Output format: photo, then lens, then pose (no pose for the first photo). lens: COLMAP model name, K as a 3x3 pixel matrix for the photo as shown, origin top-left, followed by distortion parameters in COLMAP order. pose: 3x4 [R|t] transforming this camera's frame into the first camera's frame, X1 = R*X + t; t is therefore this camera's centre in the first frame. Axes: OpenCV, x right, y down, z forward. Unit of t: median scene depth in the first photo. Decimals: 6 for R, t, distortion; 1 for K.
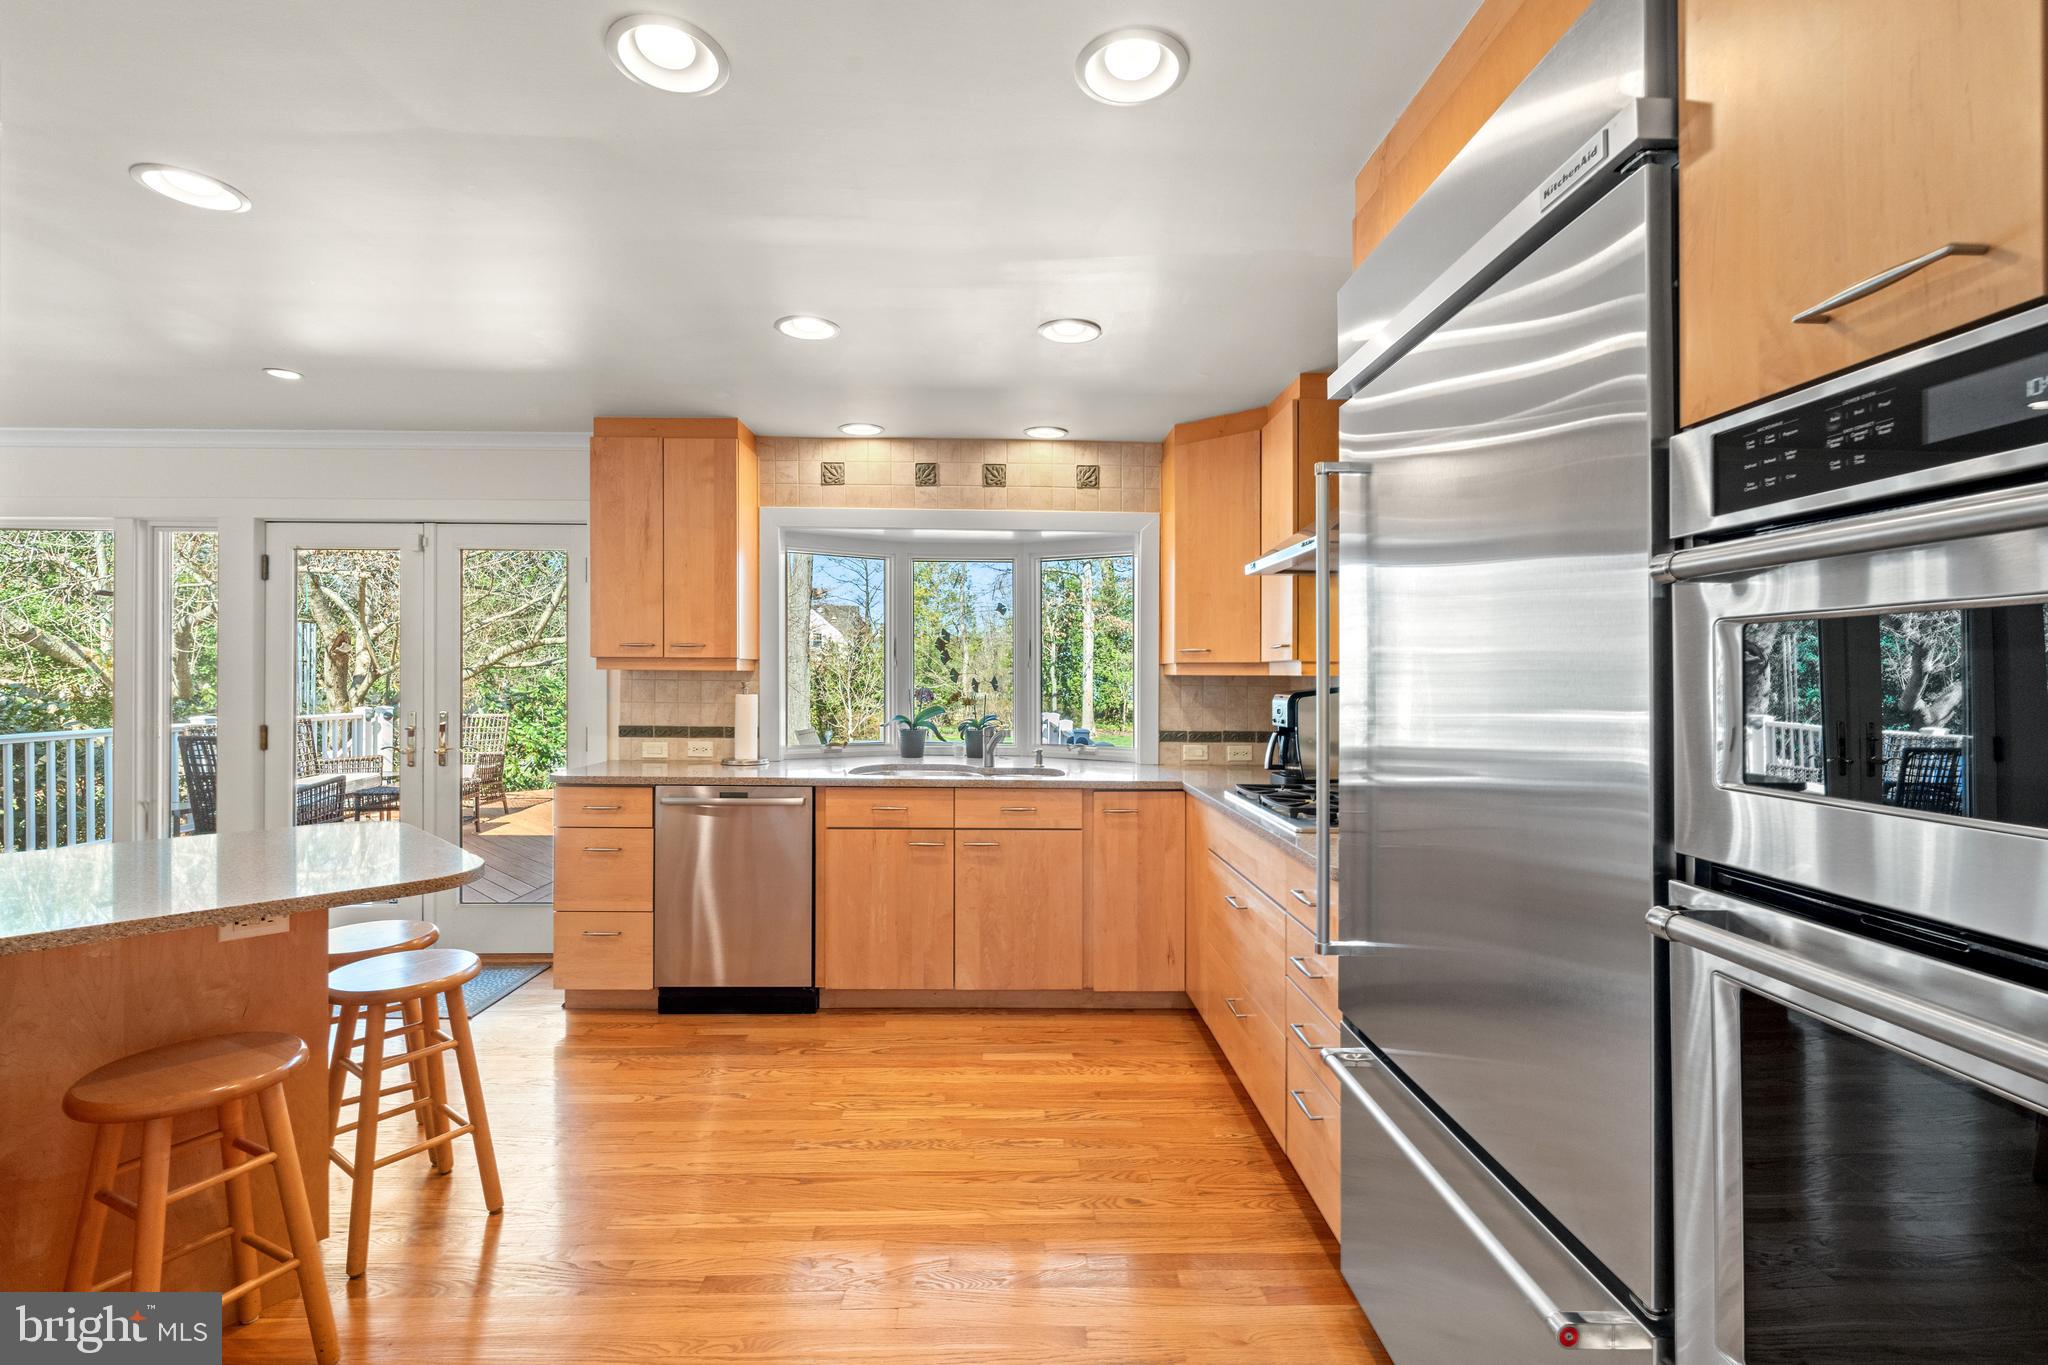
lens RADIAL K [[910.3, 0, 1020.9], [0, 910.3, 679.0], [0, 0, 1]] dist [-0.002084, -0.000121]
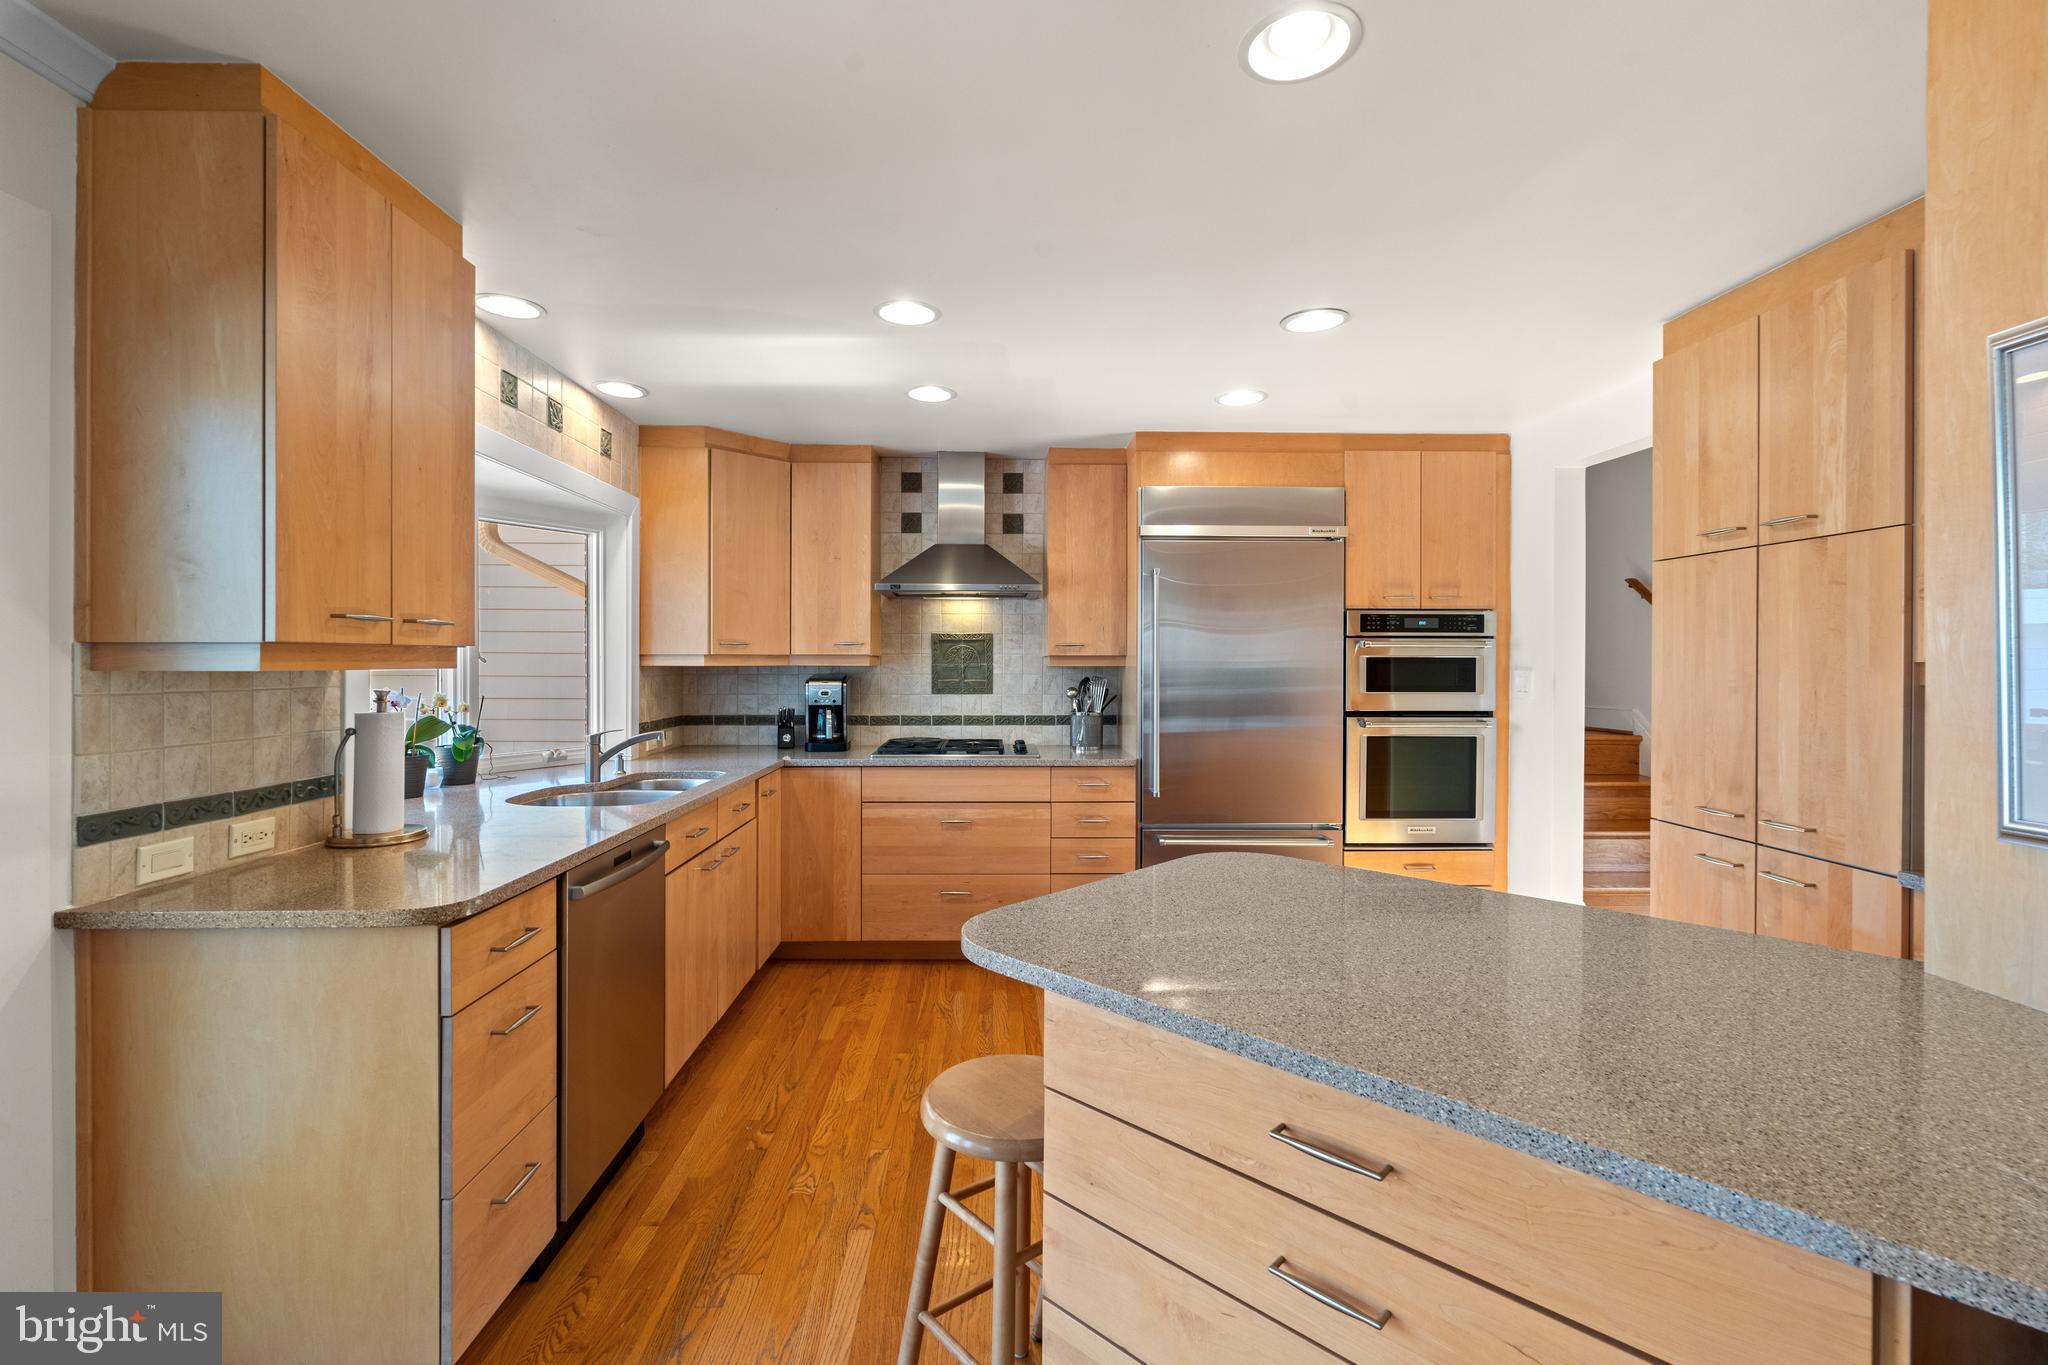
lens RADIAL K [[910.3, 0, 1015.7], [0, 910.3, 663.5], [0, 0, 1]] dist [-0.002084, -0.000121]
pose [[-0.007695, -0.009061, 0.999929, -0.896622], [0.002388, 0.999956, 0.009080, -0.017209], [-0.999968, 0.002458, -0.007673, 0.662383]]
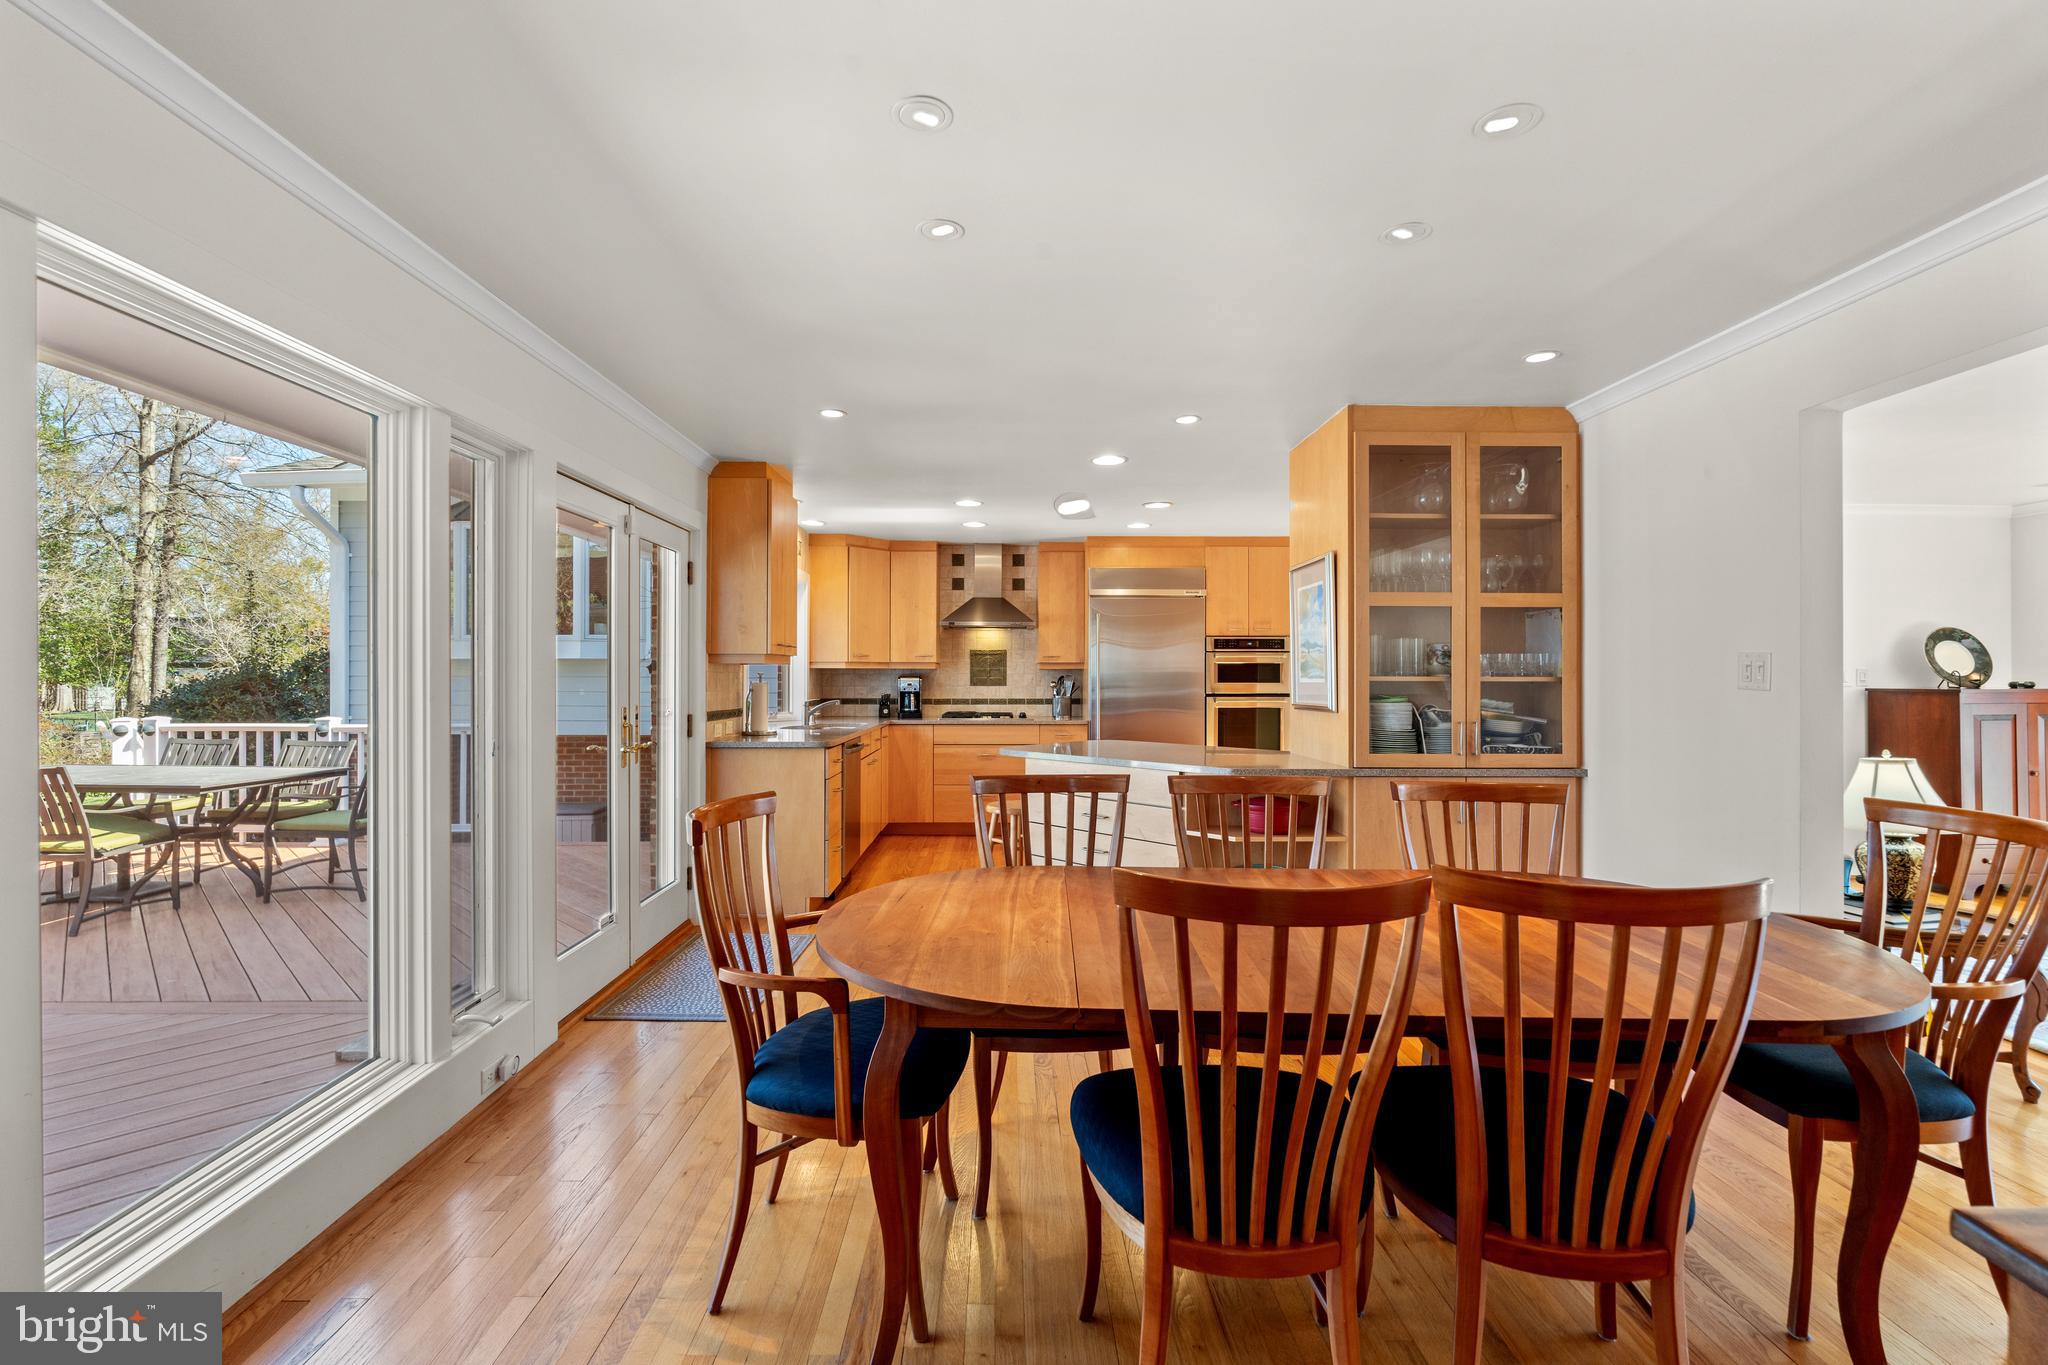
lens RADIAL K [[910.3, 0, 1019.8], [0, 910.3, 676.9], [0, 0, 1]] dist [-0.002084, -0.000121]
pose [[-0.003486, -0.008330, 0.999959, -1.719846], [0.003240, 0.999960, 0.008342, -0.002632], [-0.999989, 0.003269, -0.003459, 0.660785]]
